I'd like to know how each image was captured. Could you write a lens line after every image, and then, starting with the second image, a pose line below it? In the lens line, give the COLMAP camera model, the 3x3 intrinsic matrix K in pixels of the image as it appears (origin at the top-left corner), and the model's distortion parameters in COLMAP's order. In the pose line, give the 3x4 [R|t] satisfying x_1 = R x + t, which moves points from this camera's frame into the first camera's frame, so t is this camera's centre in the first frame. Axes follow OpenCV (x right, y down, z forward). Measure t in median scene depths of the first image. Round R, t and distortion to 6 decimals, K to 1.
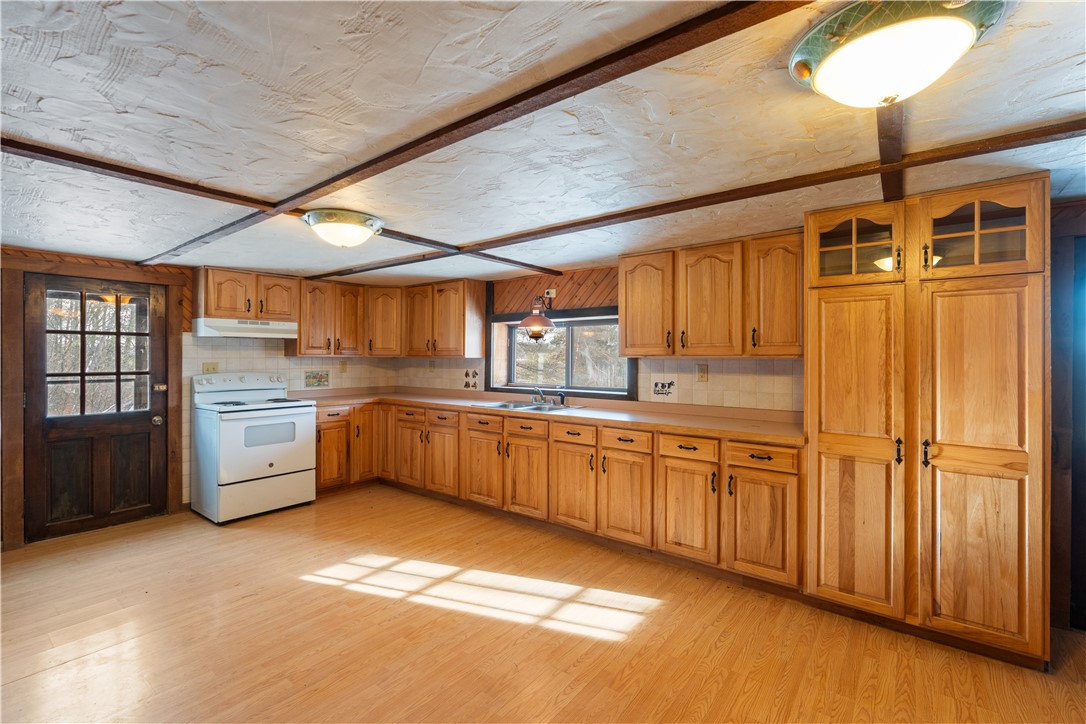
lens RADIAL K [[476.3, 0, 550.5], [0, 476.3, 356.6], [0, 0, 1]] dist [-0.002470, -0.000313]
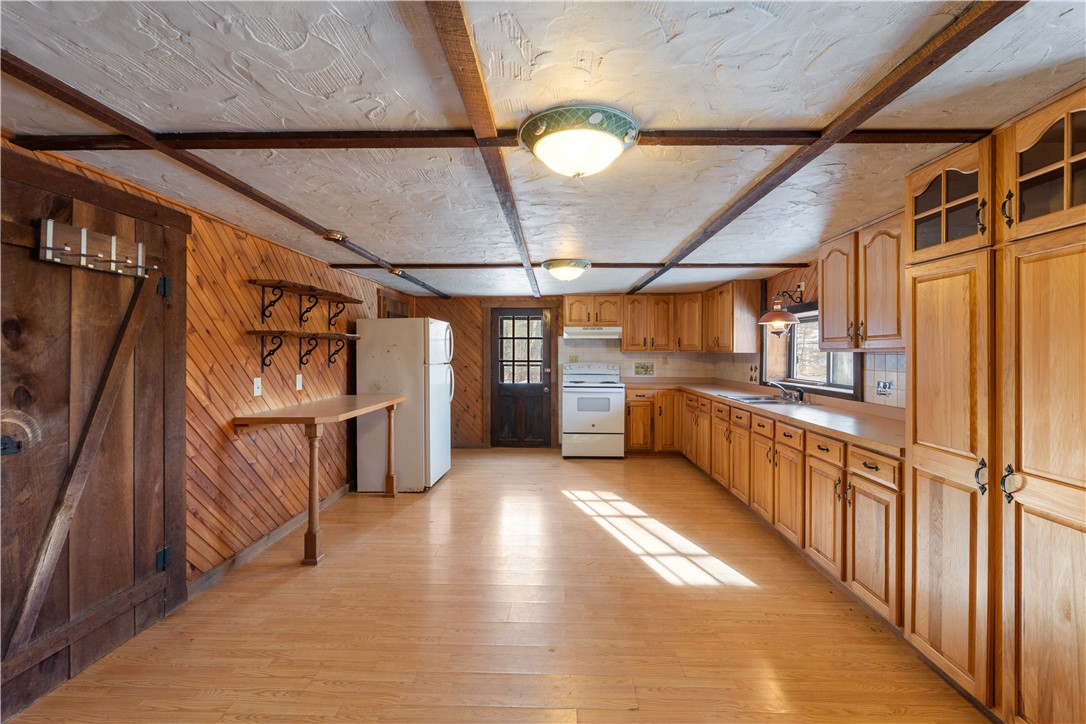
lens RADIAL K [[476.3, 0, 548.6], [0, 476.3, 353.0], [0, 0, 1]] dist [-0.002470, -0.000313]
pose [[0.599823, 0.001607, -0.800131, 0.554854], [-0.002591, 0.999997, 0.000066, 0.005088], [0.800129, 0.002033, 0.599825, 0.010453]]
